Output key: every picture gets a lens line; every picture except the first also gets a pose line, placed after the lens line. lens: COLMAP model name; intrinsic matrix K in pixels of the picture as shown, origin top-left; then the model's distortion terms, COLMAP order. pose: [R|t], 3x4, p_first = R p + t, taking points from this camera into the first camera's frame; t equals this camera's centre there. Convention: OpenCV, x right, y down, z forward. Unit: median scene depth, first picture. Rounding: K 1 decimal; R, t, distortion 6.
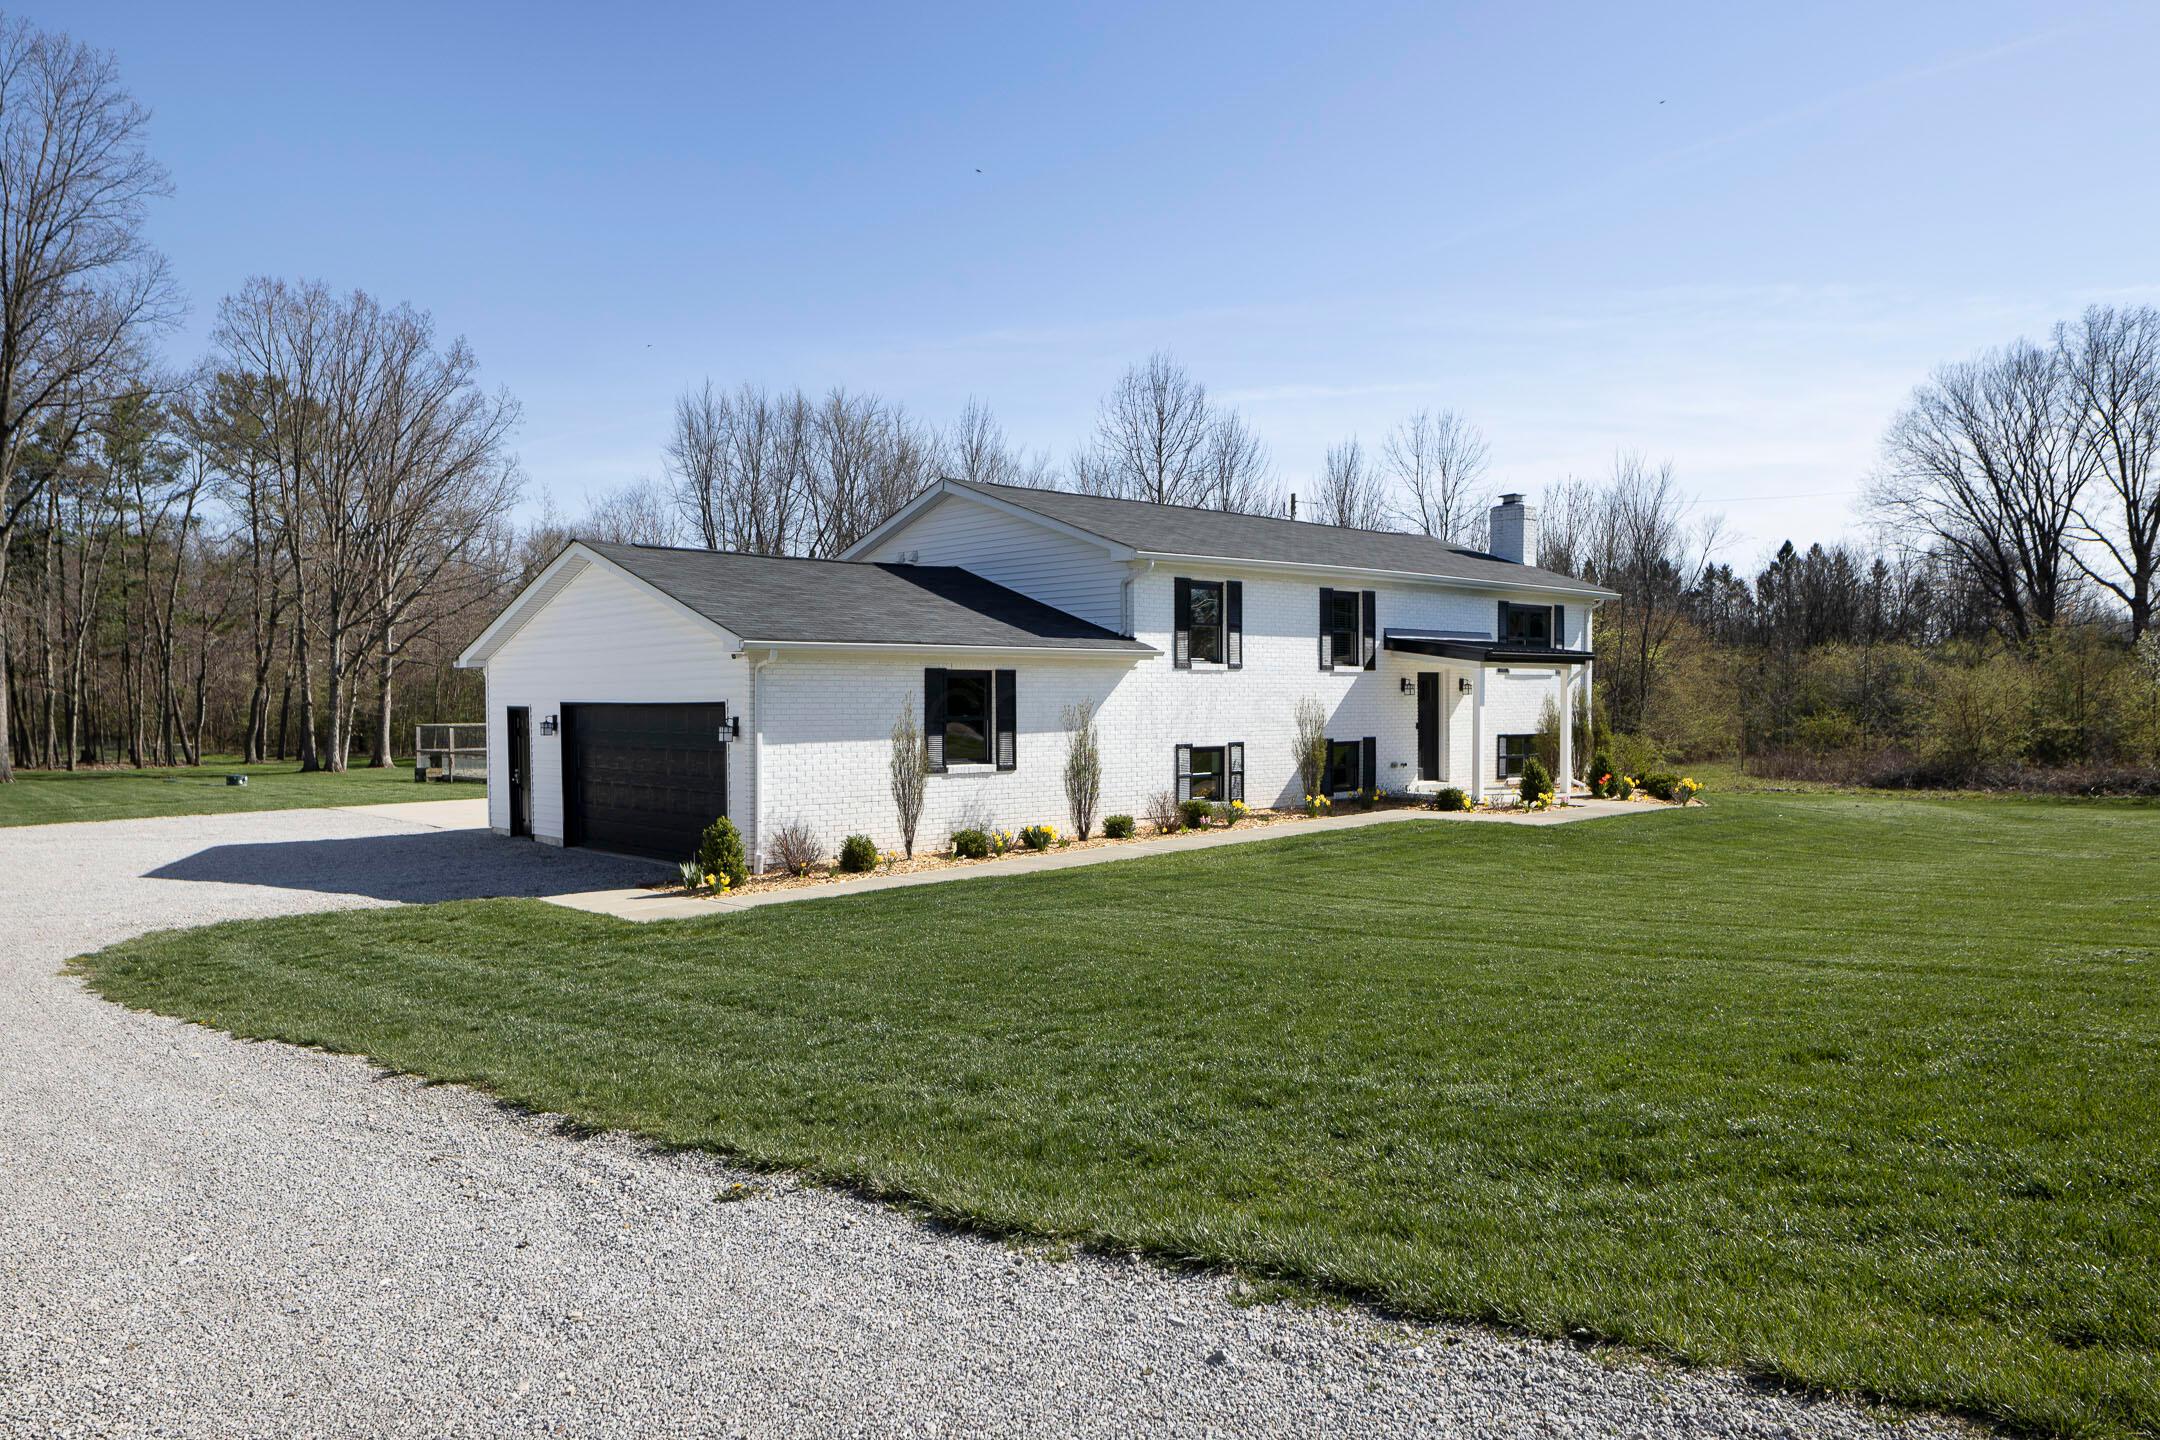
lens RADIAL K [[1470.4, 0, 1082.6], [0, 1470.4, 758.8], [0, 0, 1]] dist [-0.005800, -0.009051]
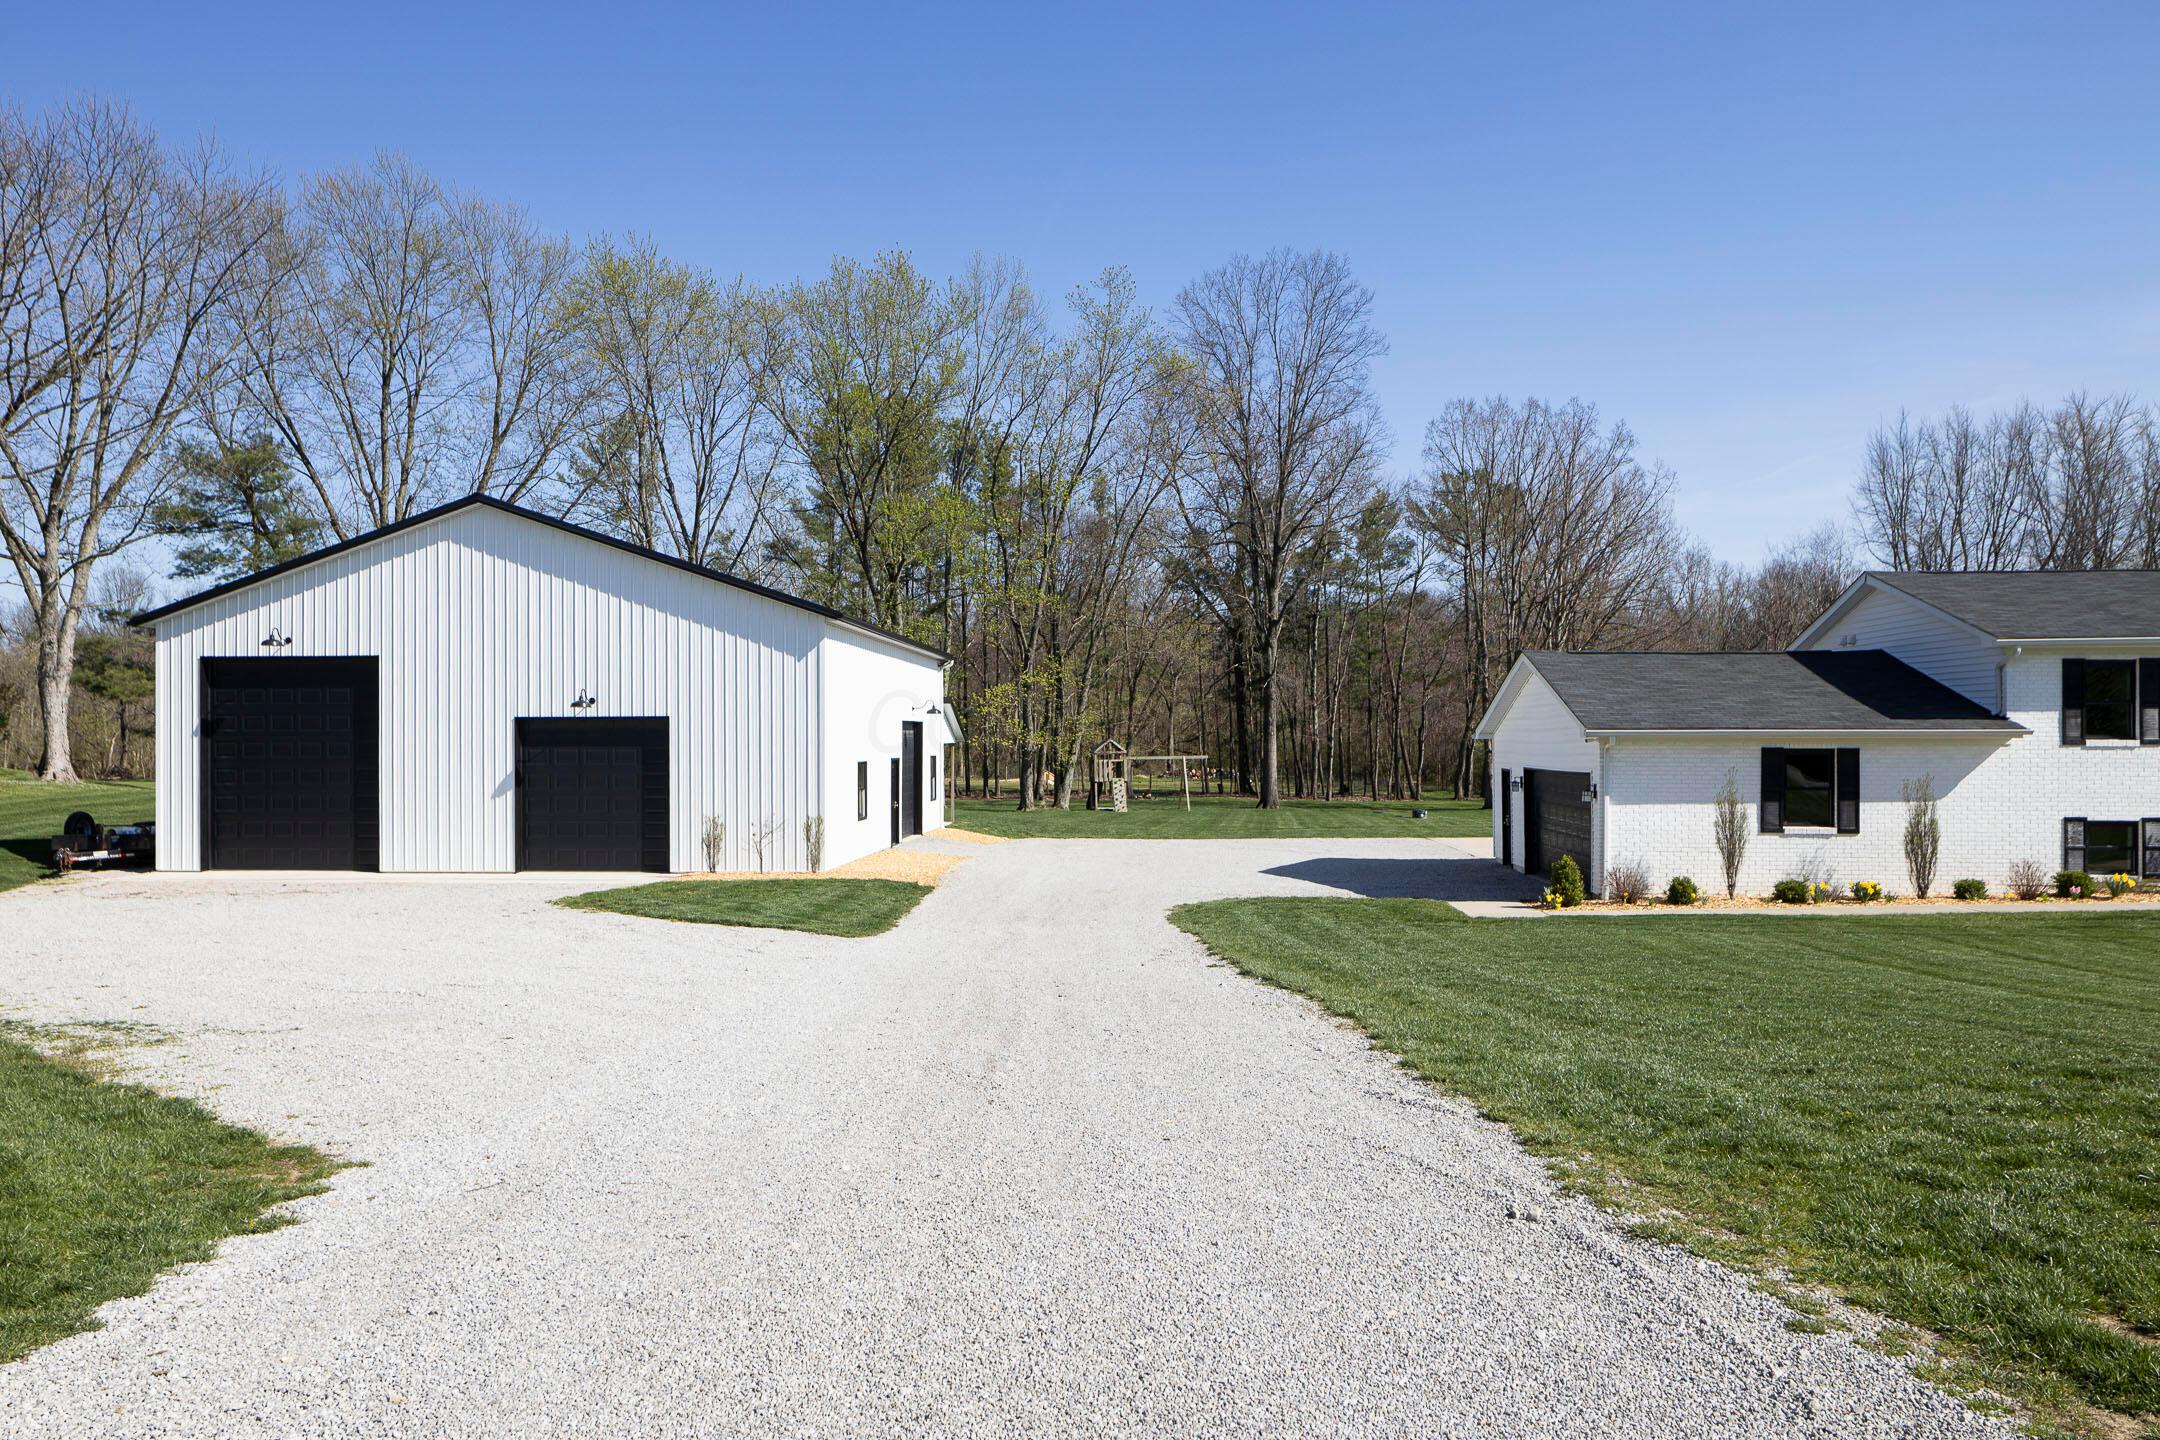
lens RADIAL K [[1487.8, 0, 1080.0], [0, 1487.8, 720.0], [0, 0, 1]] dist [0.053684, -0.001610]
pose [[0.701917, -0.006828, -0.712226, 0.344548], [-0.031137, 0.998704, -0.040260, -0.013623], [0.711578, 0.050436, 0.700795, -0.267026]]
